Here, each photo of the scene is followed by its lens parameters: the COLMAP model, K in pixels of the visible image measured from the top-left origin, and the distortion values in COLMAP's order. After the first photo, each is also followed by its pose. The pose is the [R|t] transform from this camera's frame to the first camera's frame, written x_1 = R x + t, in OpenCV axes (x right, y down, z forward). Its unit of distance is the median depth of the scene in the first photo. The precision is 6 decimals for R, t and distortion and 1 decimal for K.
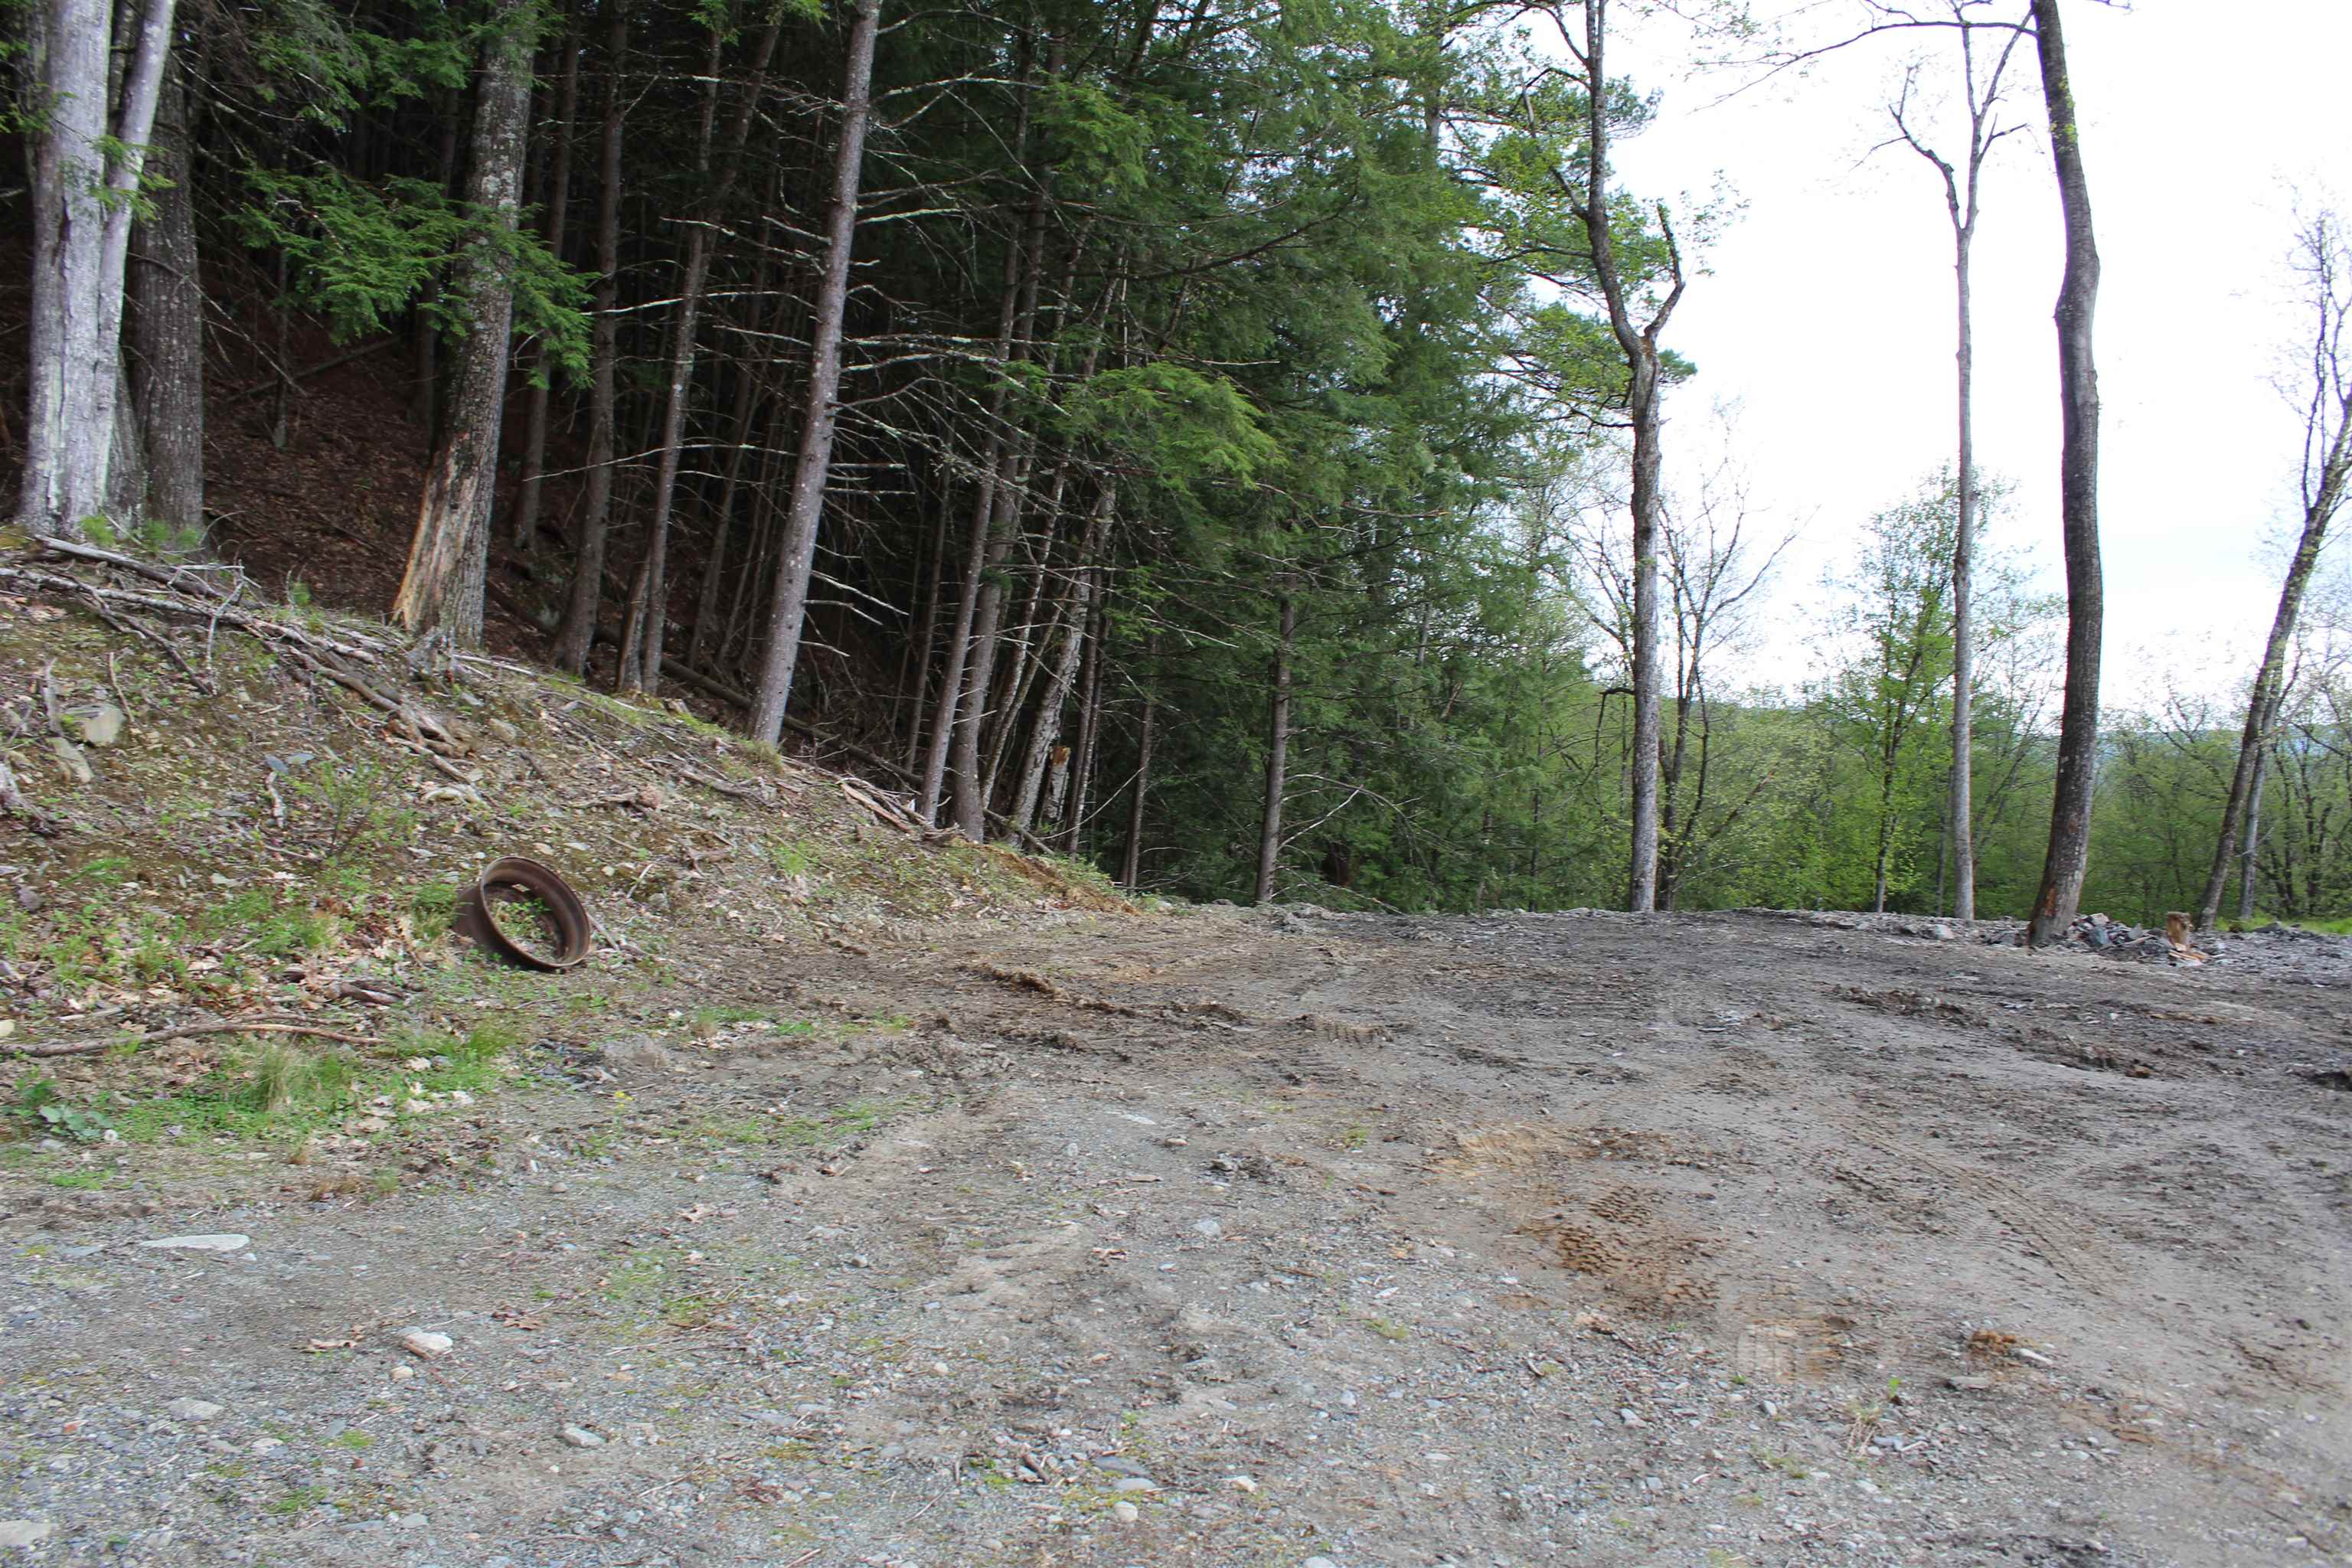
lens RADIAL K [[1956.0, 0, 1168.6], [0, 1956.0, 825.7], [0, 0, 1]] dist [-0.161399, 0.143895]
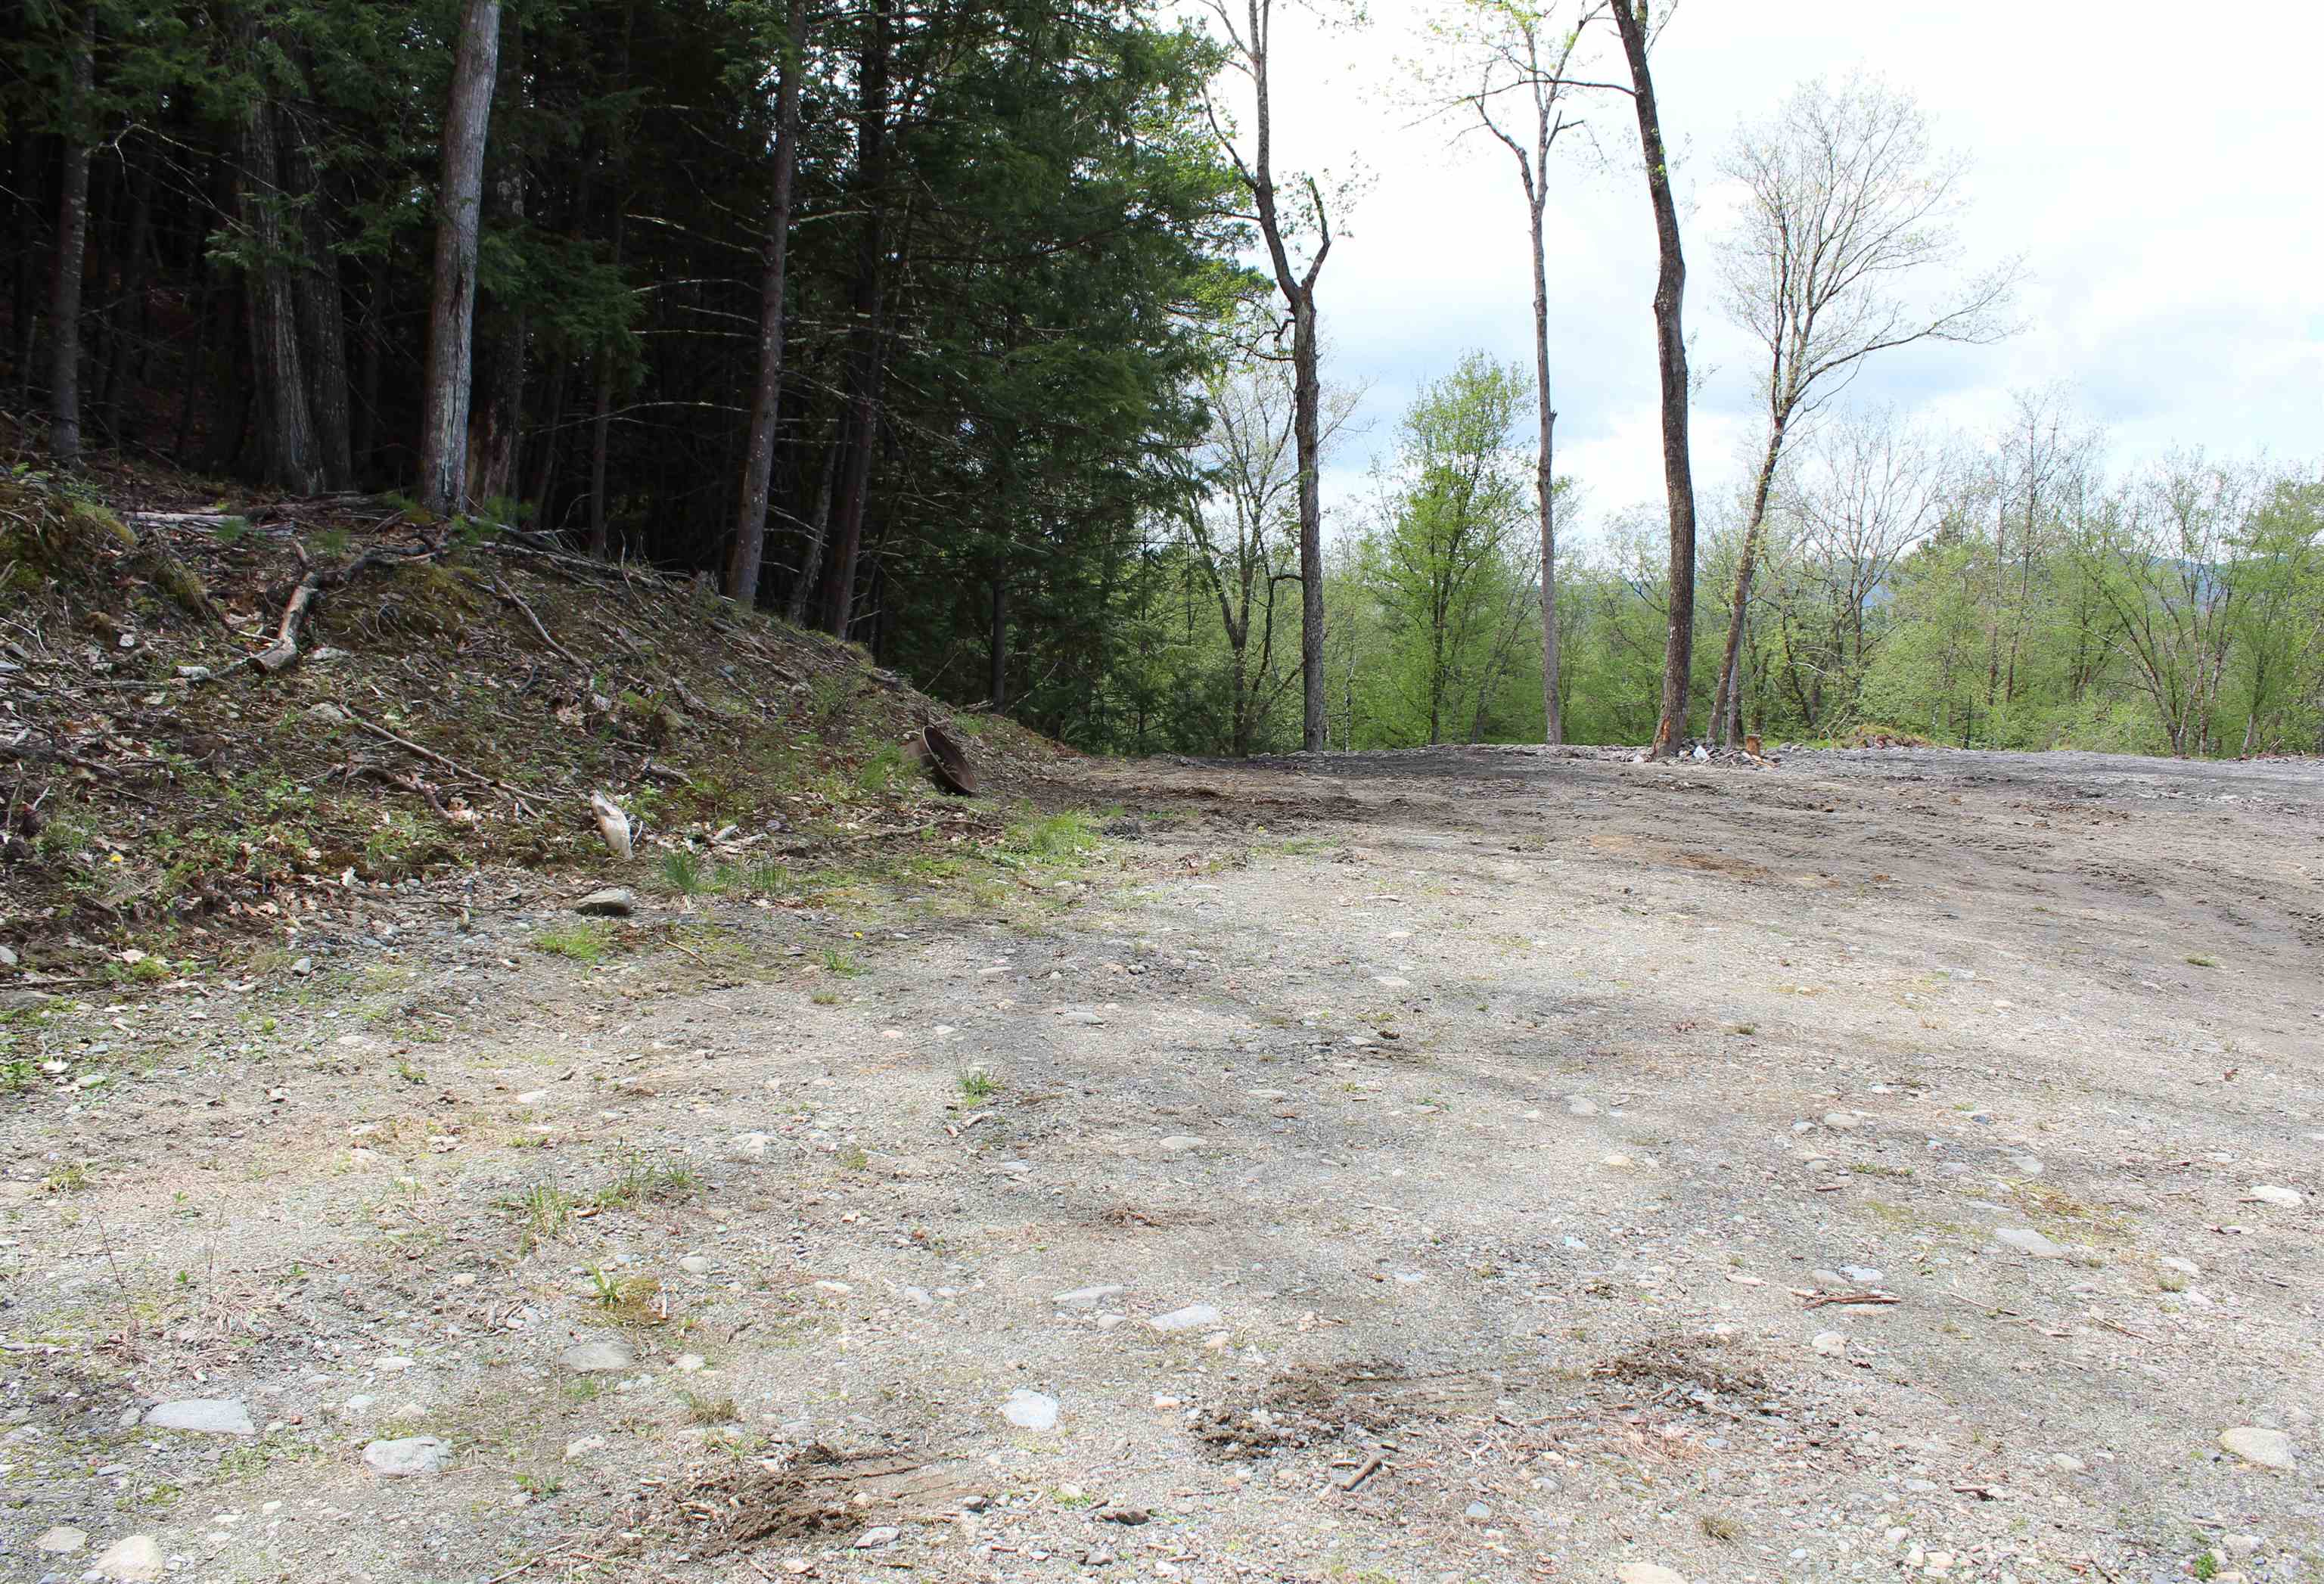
lens RADIAL K [[1975.6, 0, 1140.4], [0, 1975.6, 770.7], [0, 0, 1]] dist [-0.114748, 0.013292]
pose [[0.965509, -0.044428, 0.256550, -0.277539], [0.034766, 0.998509, 0.042077, -0.004058], [-0.258037, -0.031707, 0.965615, -0.292019]]
